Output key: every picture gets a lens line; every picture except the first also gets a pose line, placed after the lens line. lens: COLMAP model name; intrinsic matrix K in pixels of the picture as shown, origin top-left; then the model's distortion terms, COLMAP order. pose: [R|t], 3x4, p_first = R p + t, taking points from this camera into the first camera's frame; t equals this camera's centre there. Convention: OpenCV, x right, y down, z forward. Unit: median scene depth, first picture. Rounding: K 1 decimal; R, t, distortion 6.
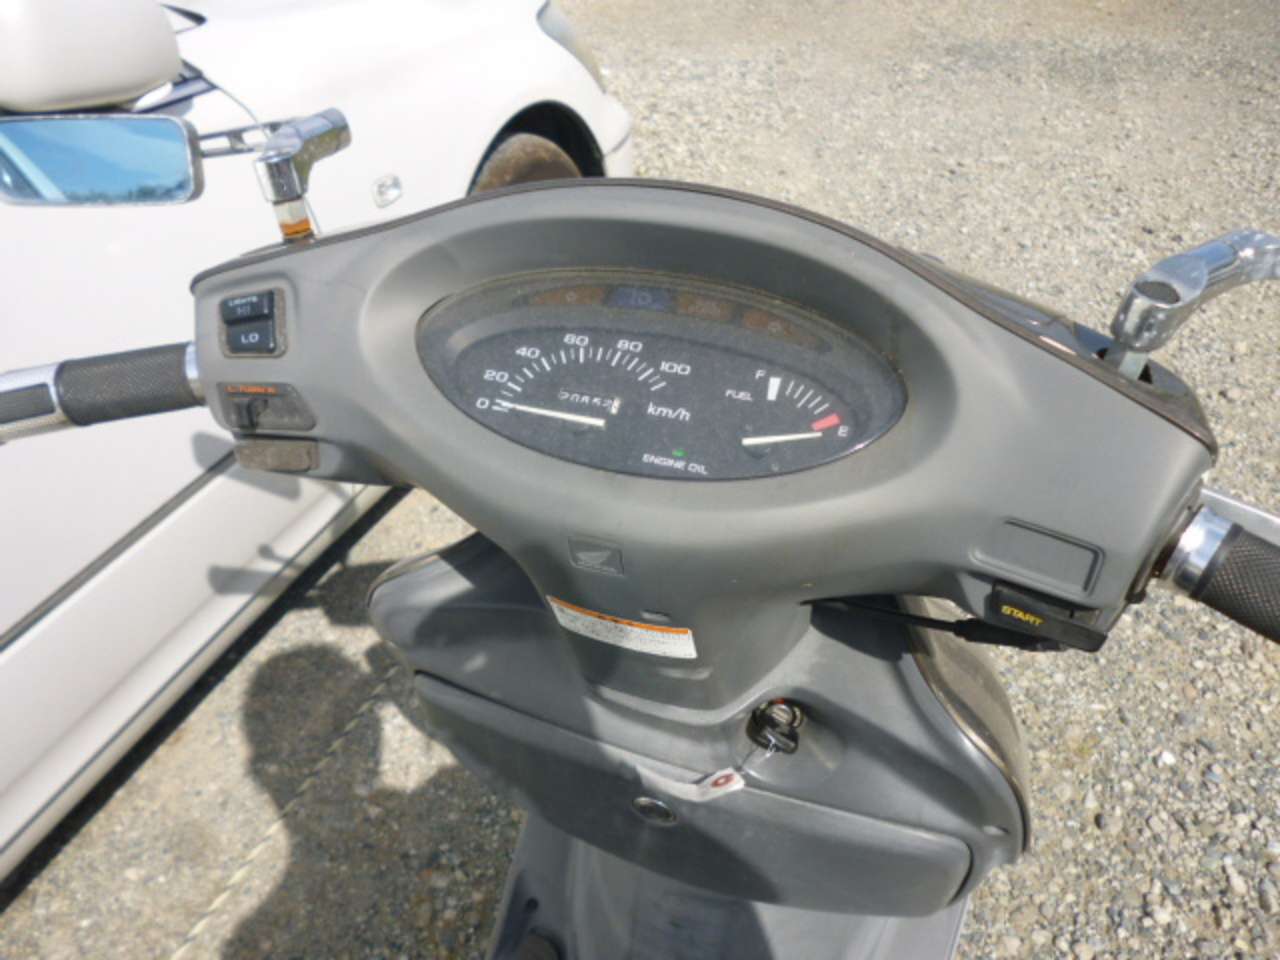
lens RADIAL K [[1071.3, 0, 641.2], [0, 1071.3, 486.0], [0, 0, 1]] dist [-0.034662, 0.004832]
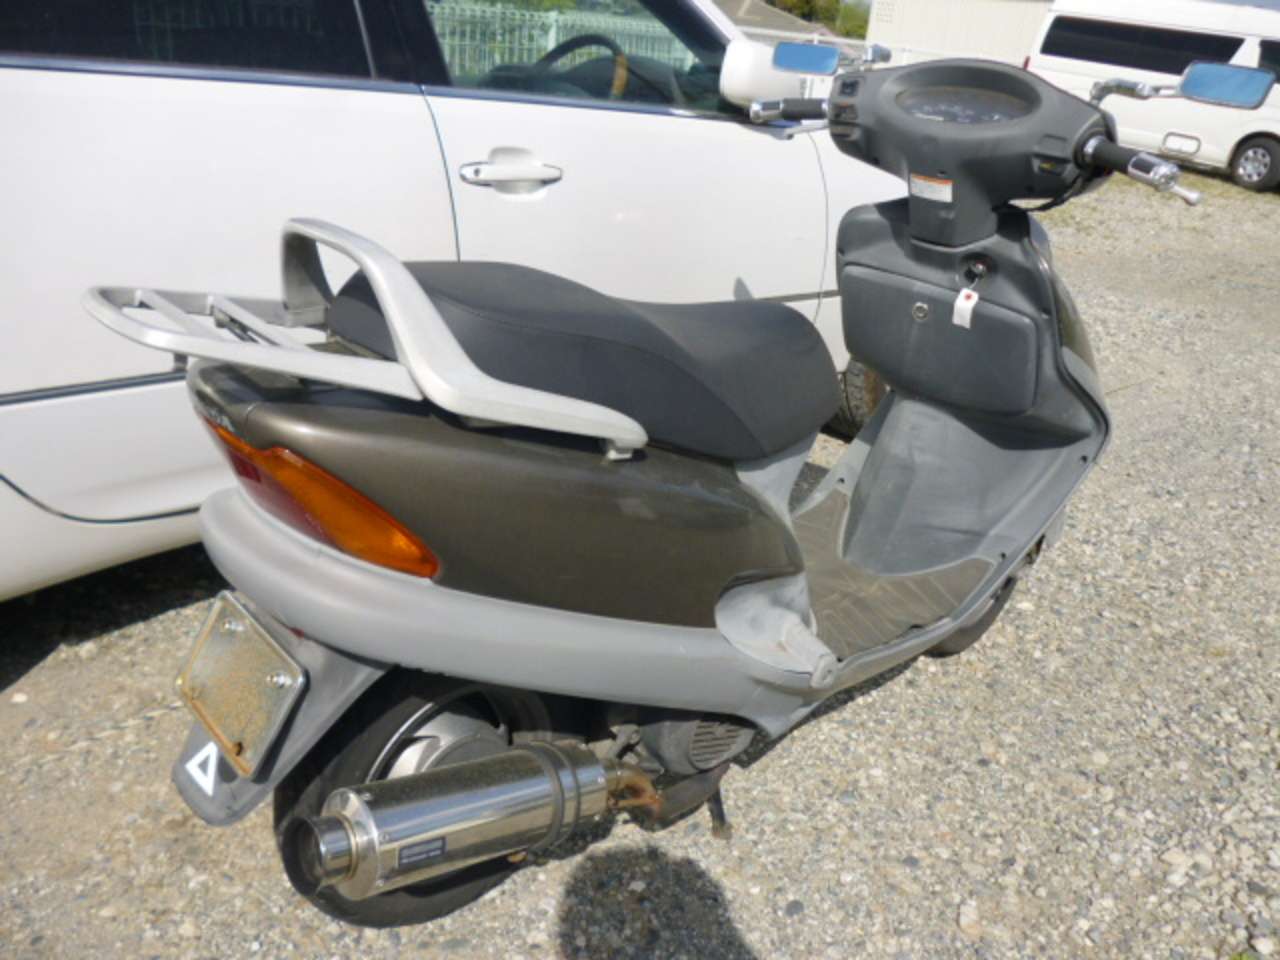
lens RADIAL K [[1071.3, 0, 645.6], [0, 1071.3, 482.7], [0, 0, 1]] dist [-0.034662, 0.004832]
pose [[0.893987, 0.266148, -0.360489, 0.317309], [-0.342337, 0.924756, -0.166228, 0.929894], [0.289123, 0.272015, 0.917832, -1.015621]]
